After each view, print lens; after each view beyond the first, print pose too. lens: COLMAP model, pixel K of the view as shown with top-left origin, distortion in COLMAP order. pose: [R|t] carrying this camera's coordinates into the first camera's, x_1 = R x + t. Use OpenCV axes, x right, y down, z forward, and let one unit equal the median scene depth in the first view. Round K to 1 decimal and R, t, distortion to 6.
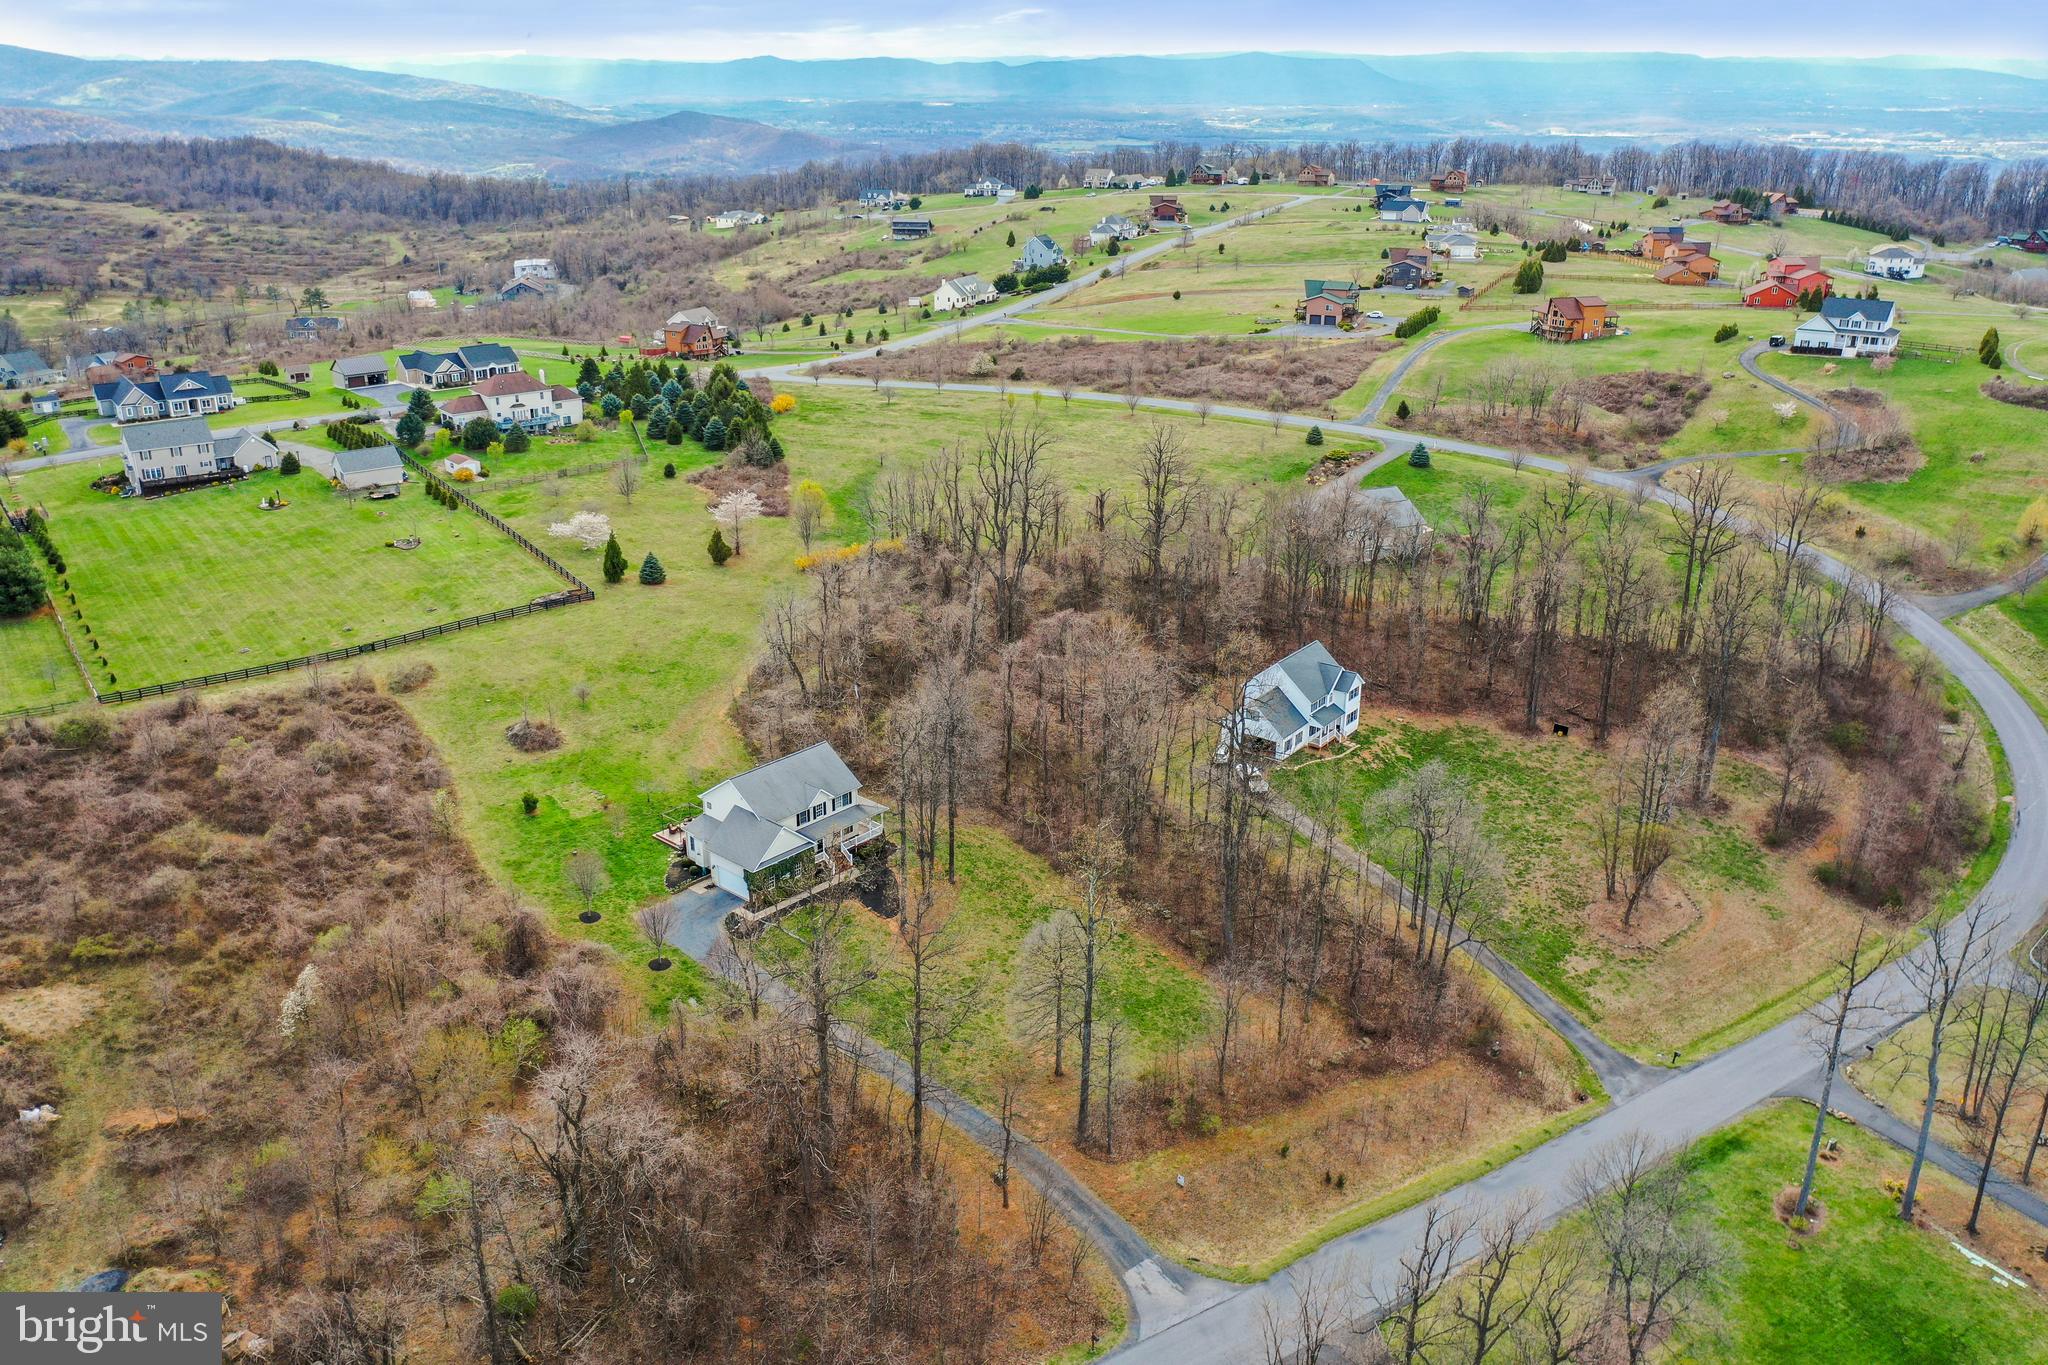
lens RADIAL K [[1605.9, 0, 1024.0], [0, 1605.9, 682.5], [0, 0, 1]] dist [-0.004583, 0.003208]
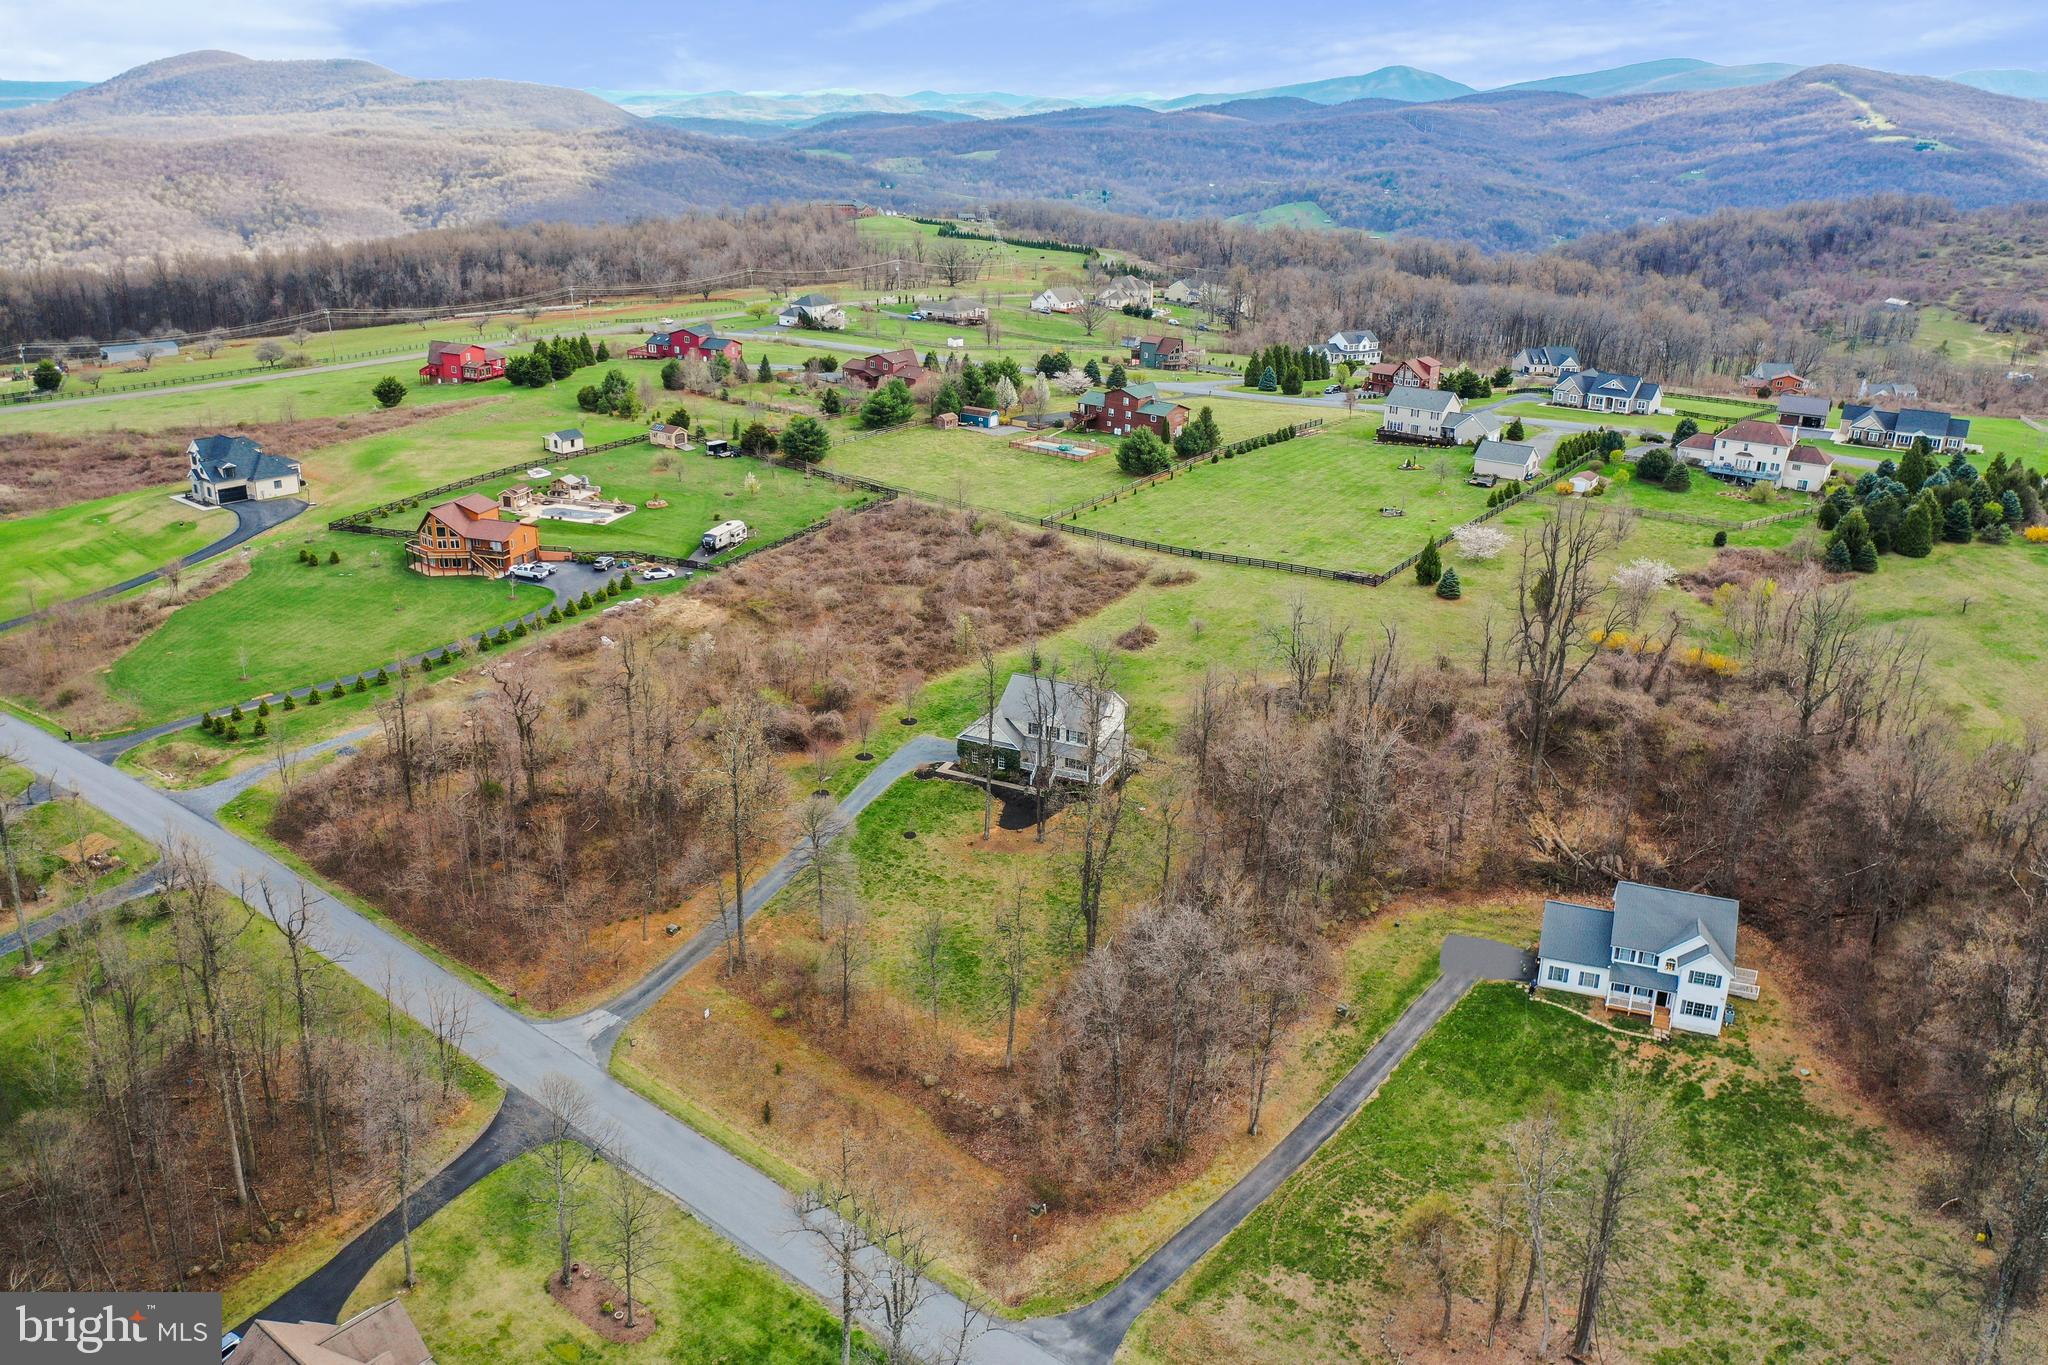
lens RADIAL K [[1625.1, 0, 1010.4], [0, 1625.1, 678.4], [0, 0, 1]] dist [-0.008016, -0.001185]
pose [[0.288155, 0.332658, -0.897945, 0.561279], [-0.361517, 0.906118, 0.219673, -0.125244], [0.886720, 0.261323, 0.381364, 0.328699]]
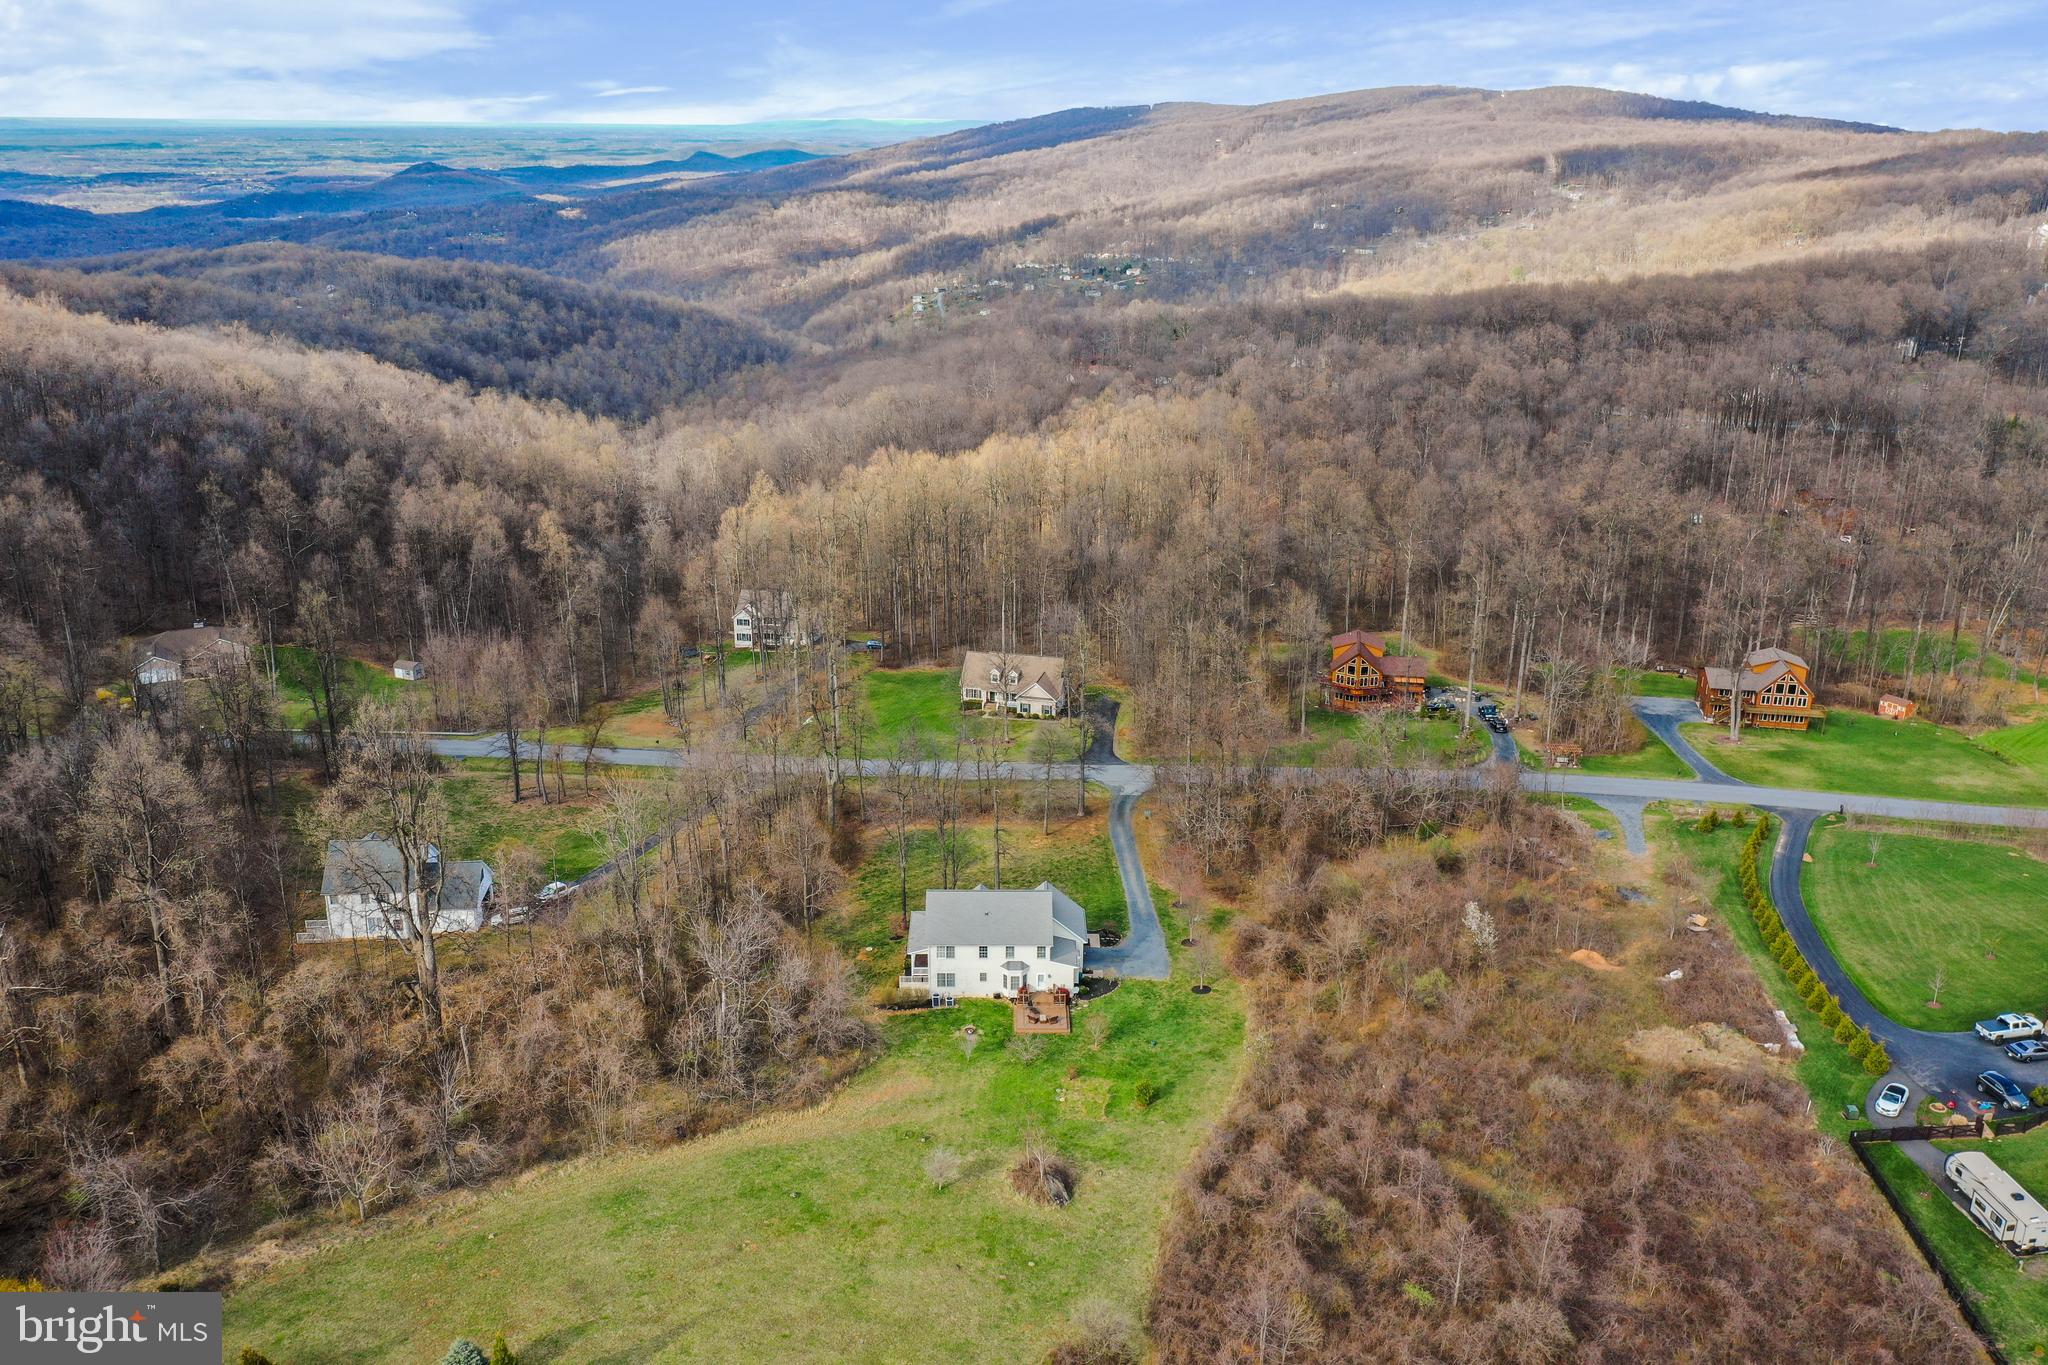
lens RADIAL K [[1610.8, 0, 1026.2], [0, 1610.8, 683.9], [0, 0, 1]] dist [-0.006492, 0.003436]
pose [[-0.662554, -0.249575, 0.706211, -0.534413], [0.264089, 0.804467, 0.532062, -0.373104], [-0.700913, 0.539022, -0.467093, 0.876395]]
